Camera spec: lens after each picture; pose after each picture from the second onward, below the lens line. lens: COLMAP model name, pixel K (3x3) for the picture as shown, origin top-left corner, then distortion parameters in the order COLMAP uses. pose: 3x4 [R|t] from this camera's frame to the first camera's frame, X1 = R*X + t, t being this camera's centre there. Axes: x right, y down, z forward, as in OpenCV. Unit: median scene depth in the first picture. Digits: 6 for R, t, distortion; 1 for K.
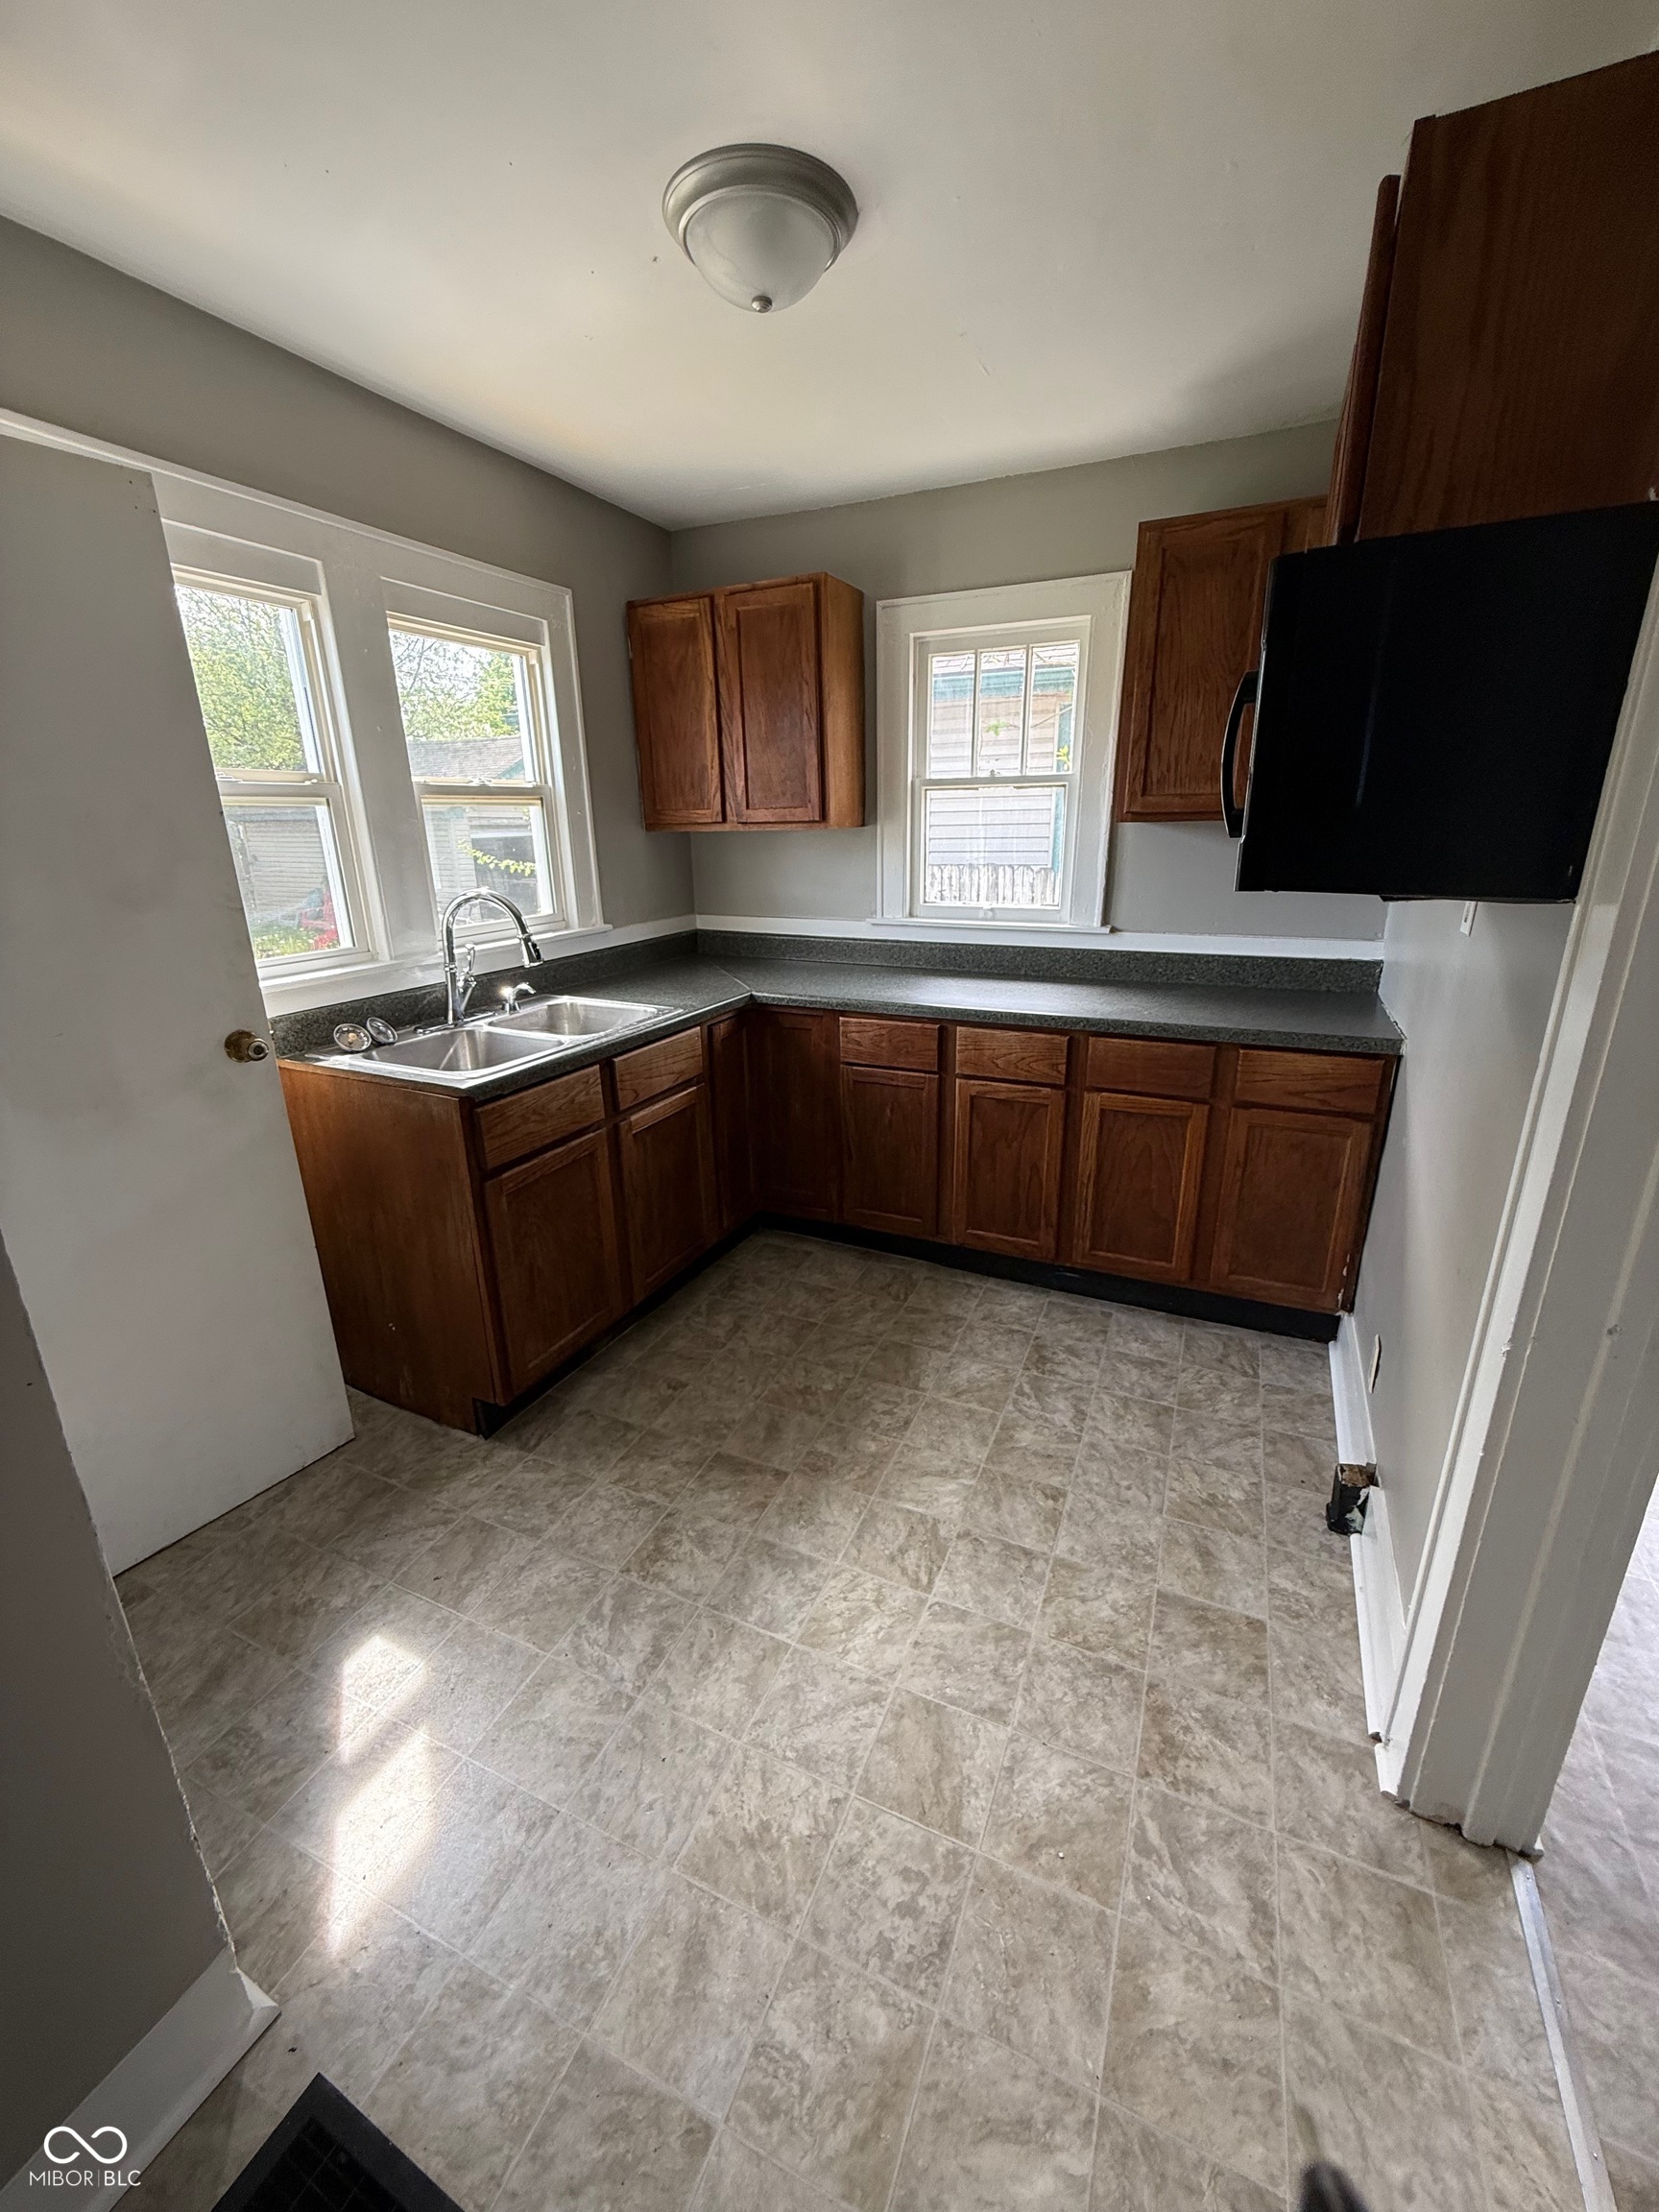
lens RADIAL K [[880.2, 0, 832.5], [0, 880.2, 1096.9], [0, 0, 1]] dist [0.000776, 0.000035]
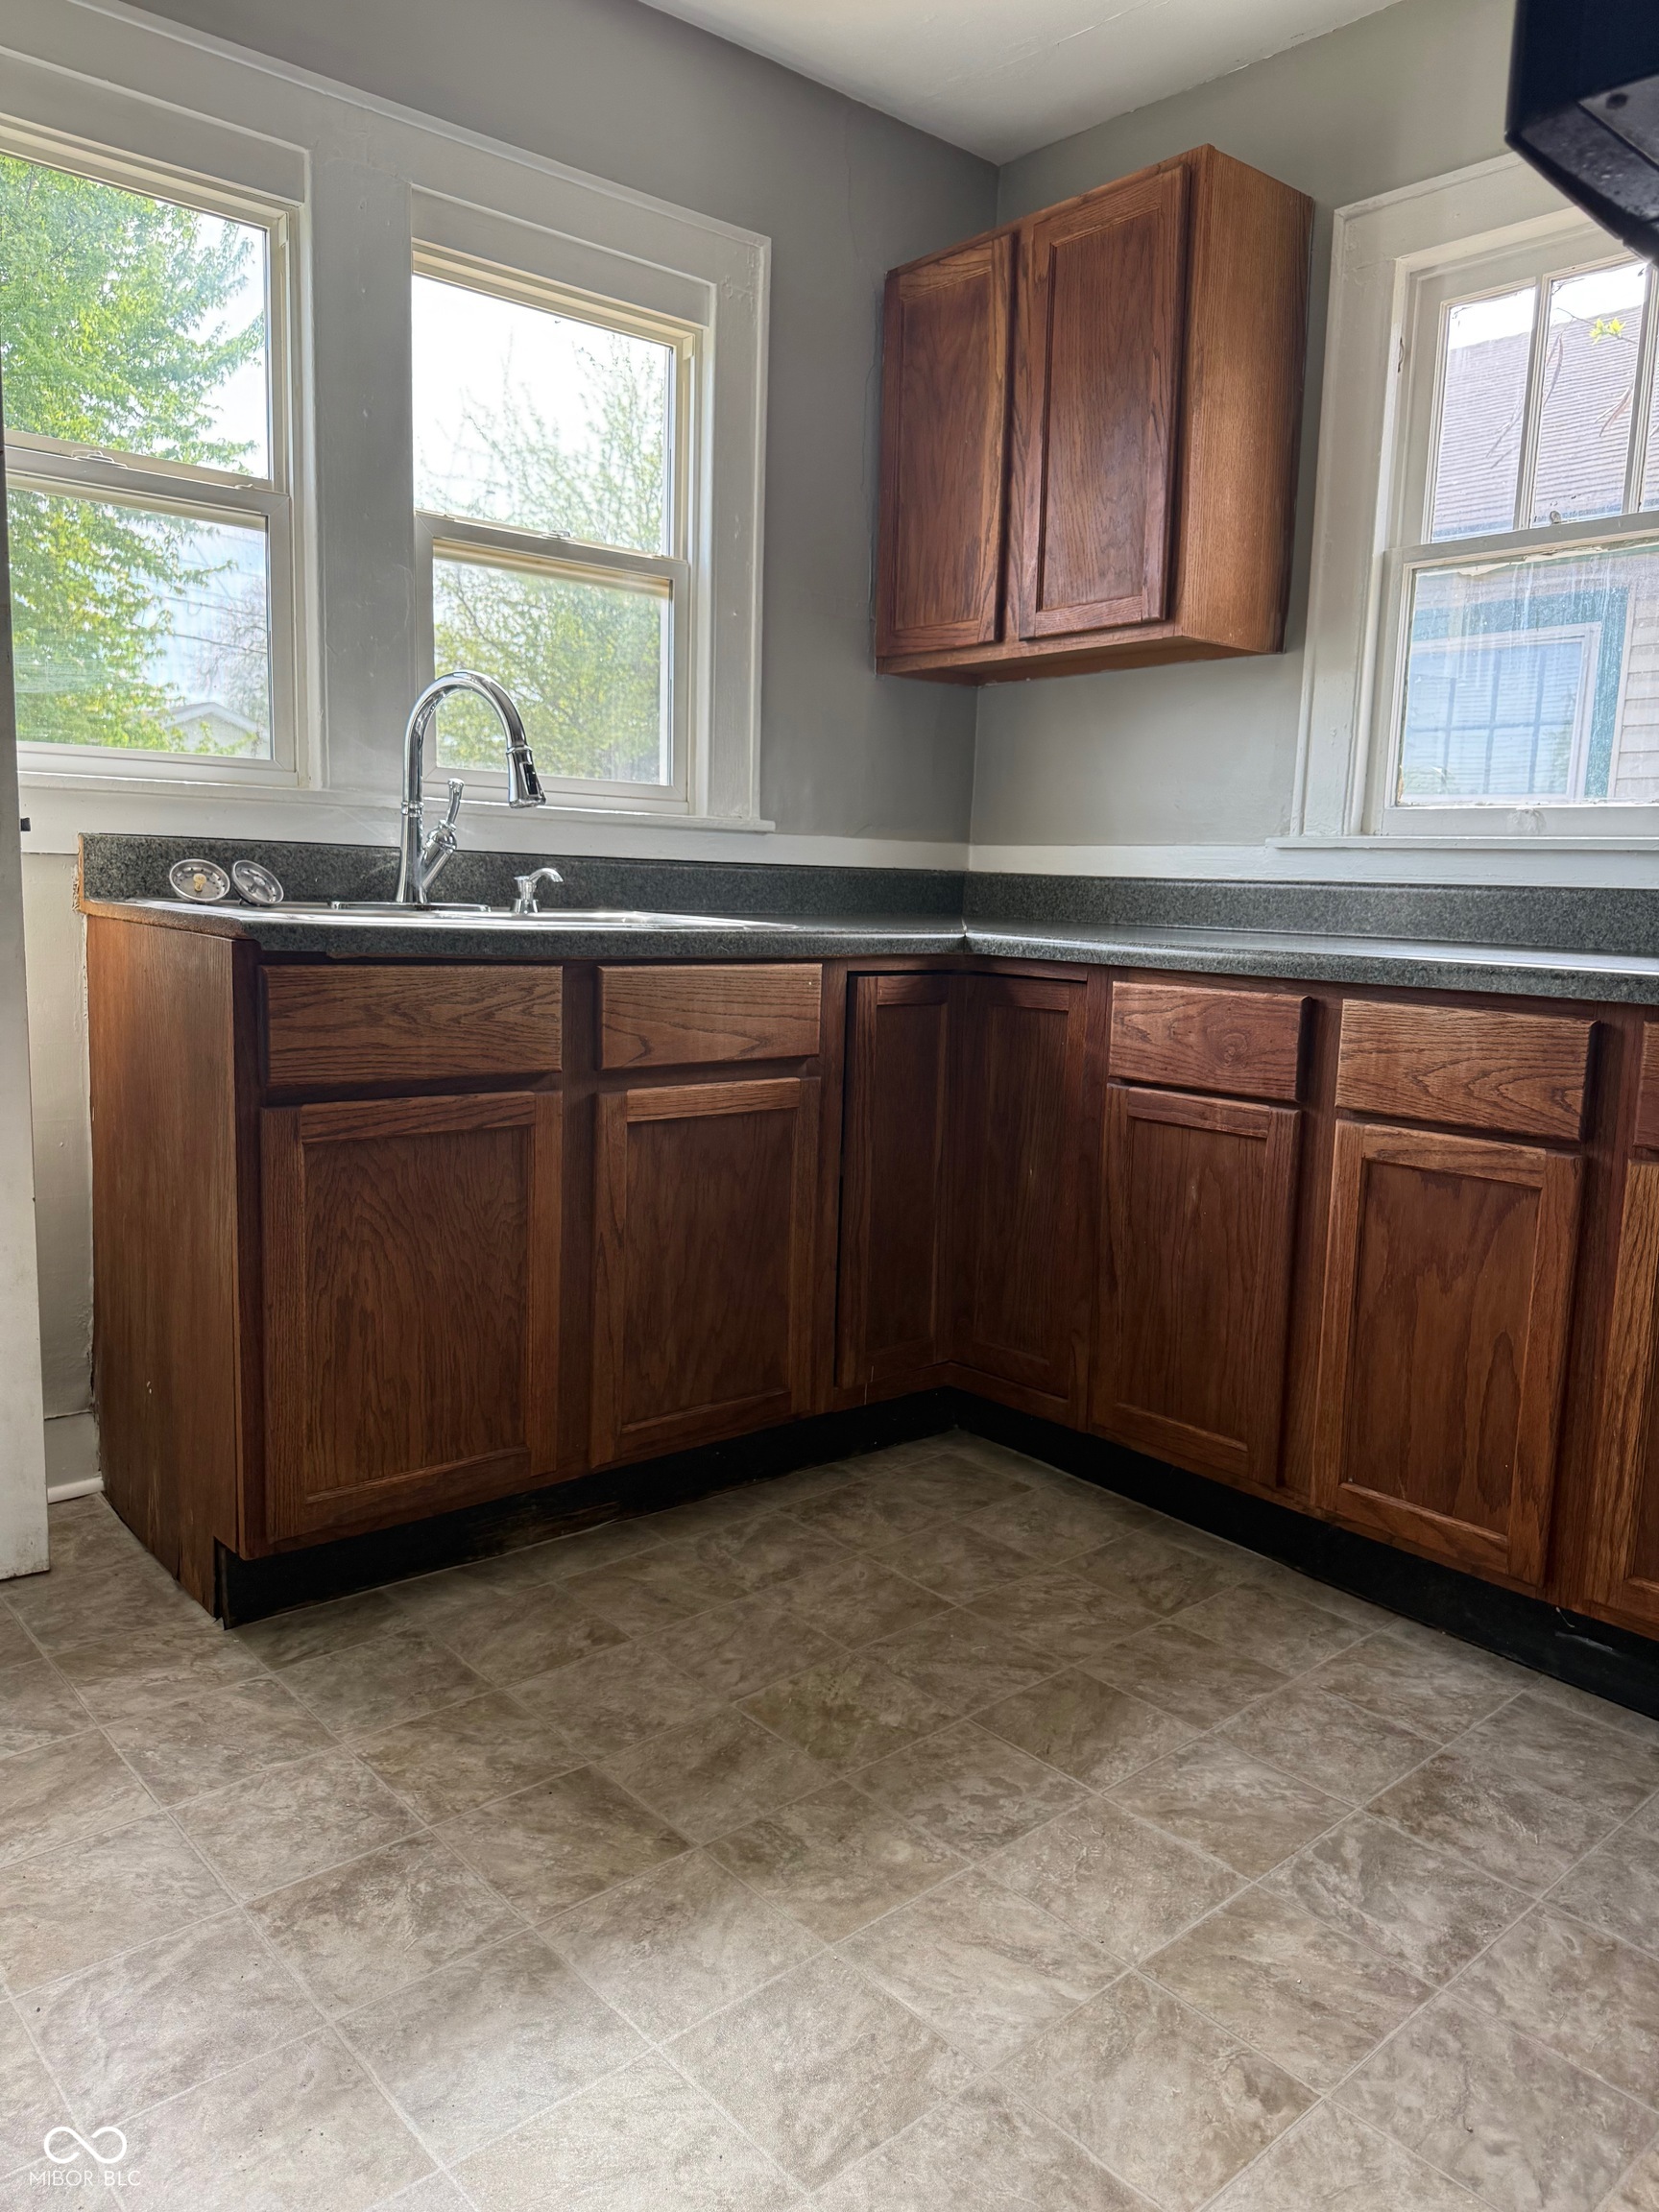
lens RADIAL K [[1572.7, 0, 829.5], [0, 1572.7, 1106.0], [0, 0, 1]] dist [0.049613, -0.073146]
pose [[0.911263, 0.102500, -0.398866, 0.232493], [-0.166646, 0.977471, -0.129535, 0.122980], [0.376602, 0.184509, 0.907814, 0.184525]]
